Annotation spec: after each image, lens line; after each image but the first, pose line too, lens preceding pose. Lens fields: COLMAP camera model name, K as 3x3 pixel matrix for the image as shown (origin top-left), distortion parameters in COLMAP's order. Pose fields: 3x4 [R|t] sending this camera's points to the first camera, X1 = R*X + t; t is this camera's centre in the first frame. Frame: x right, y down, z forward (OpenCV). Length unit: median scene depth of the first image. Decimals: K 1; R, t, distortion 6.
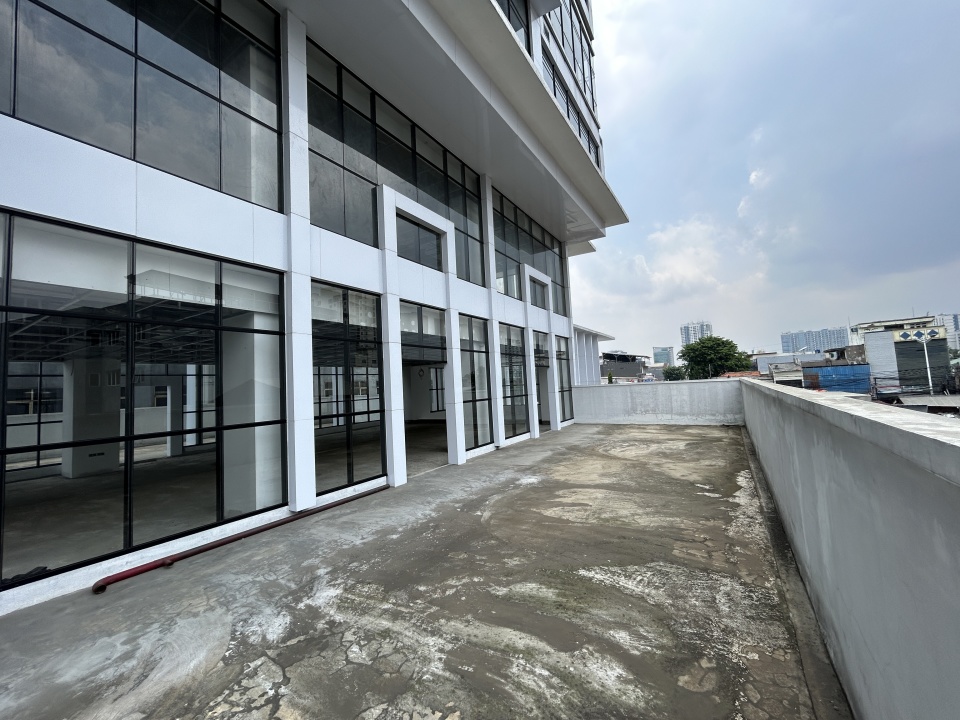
lens RADIAL K [[386.4, 0, 481.4], [0, 386.4, 360.0], [0, 0, 1]] dist [0.000225, 0.000005]
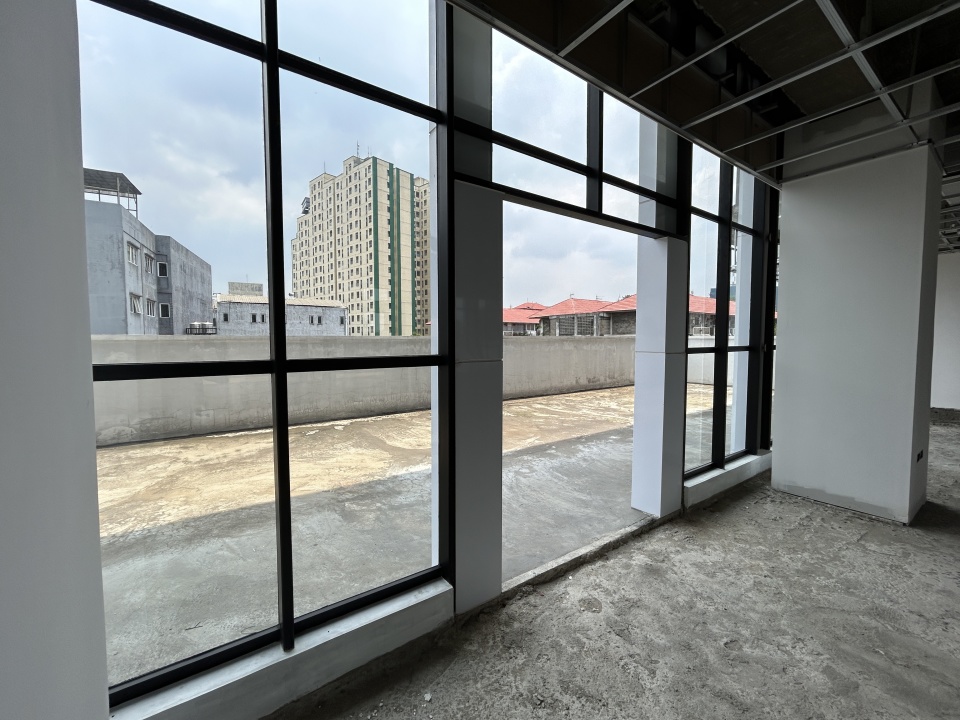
lens RADIAL K [[386.4, 0, 479.6], [0, 386.4, 358.8], [0, 0, 1]] dist [0.000225, 0.000005]
pose [[-0.916285, 0.039950, 0.398530, -0.269064], [0.025342, 0.998802, -0.041856, 0.191908], [-0.399725, -0.028252, -0.916200, 1.866497]]
